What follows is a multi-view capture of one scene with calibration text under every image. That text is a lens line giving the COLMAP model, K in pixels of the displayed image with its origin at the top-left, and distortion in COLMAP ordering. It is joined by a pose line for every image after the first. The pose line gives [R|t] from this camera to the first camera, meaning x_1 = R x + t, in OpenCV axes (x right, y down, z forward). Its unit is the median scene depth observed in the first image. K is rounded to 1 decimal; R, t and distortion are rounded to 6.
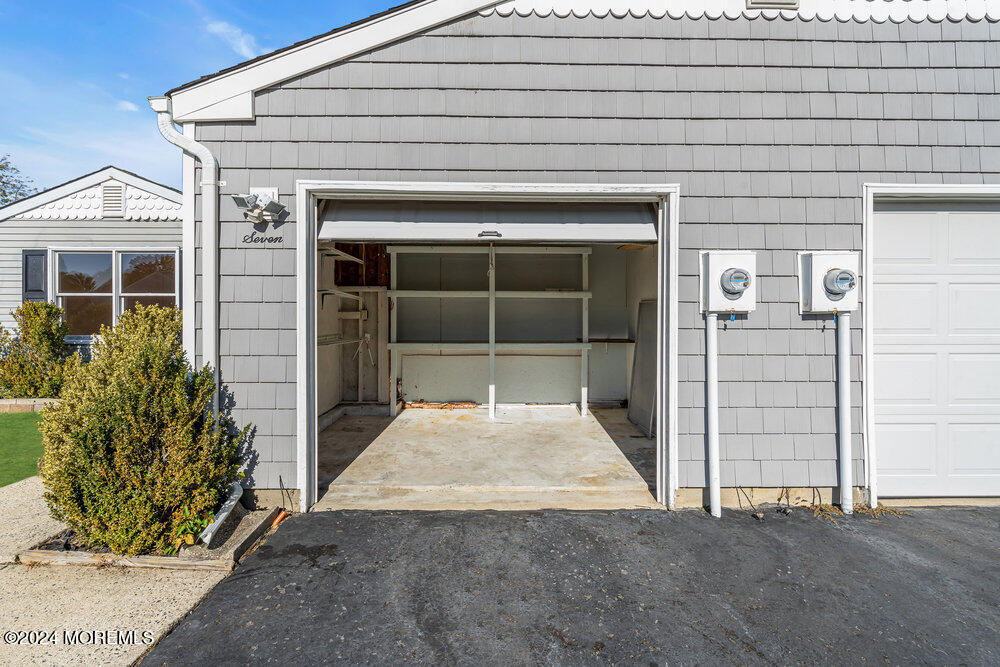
lens RADIAL K [[441.4, 0, 511.7], [0, 441.4, 312.5], [0, 0, 1]] dist [0.000668, -0.000649]
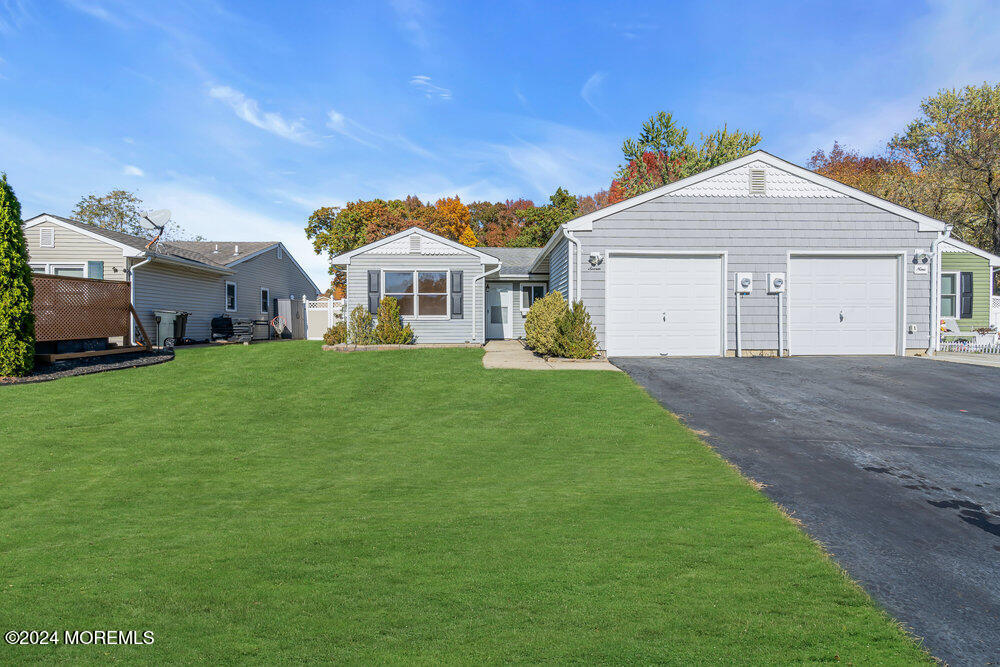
lens RADIAL K [[441.4, 0, 510.2], [0, 441.4, 329.6], [0, 0, 1]] dist [0.000668, -0.000649]
pose [[0.999883, -0.004423, 0.014672, -1.175221], [0.004299, 0.999955, 0.008438, 0.223974], [-0.014709, -0.008374, 0.999857, -2.046477]]
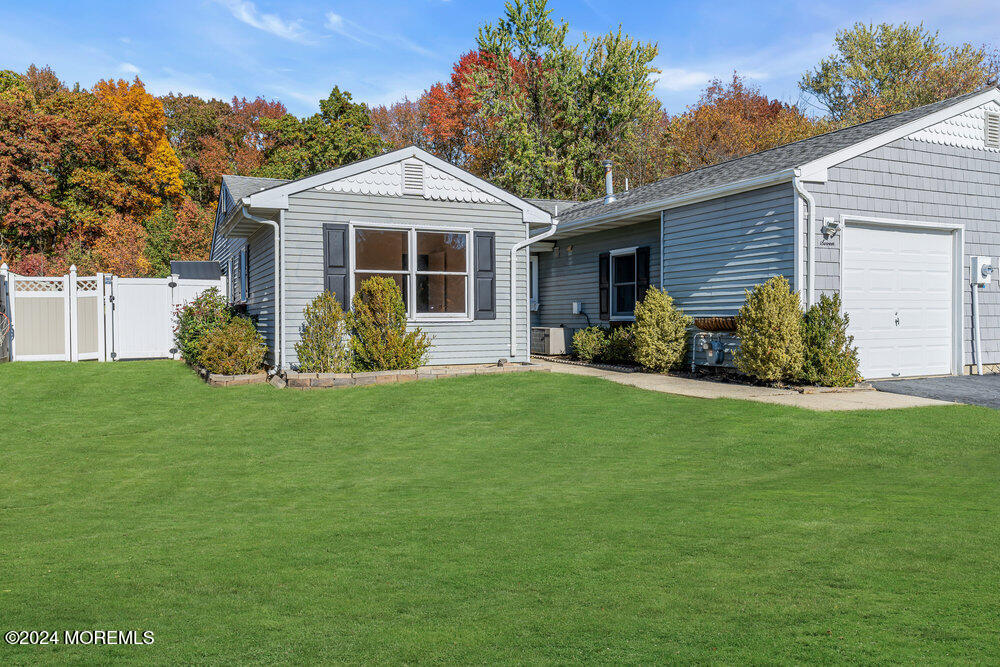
lens RADIAL K [[723.0, 0, 510.7], [0, 723.0, 328.8], [0, 0, 1]] dist [0.021951, -0.018913]
pose [[0.914424, -0.012689, 0.404559, -3.085077], [0.007820, 0.999876, 0.013685, 0.152196], [-0.404683, -0.009351, 0.914409, -1.353796]]
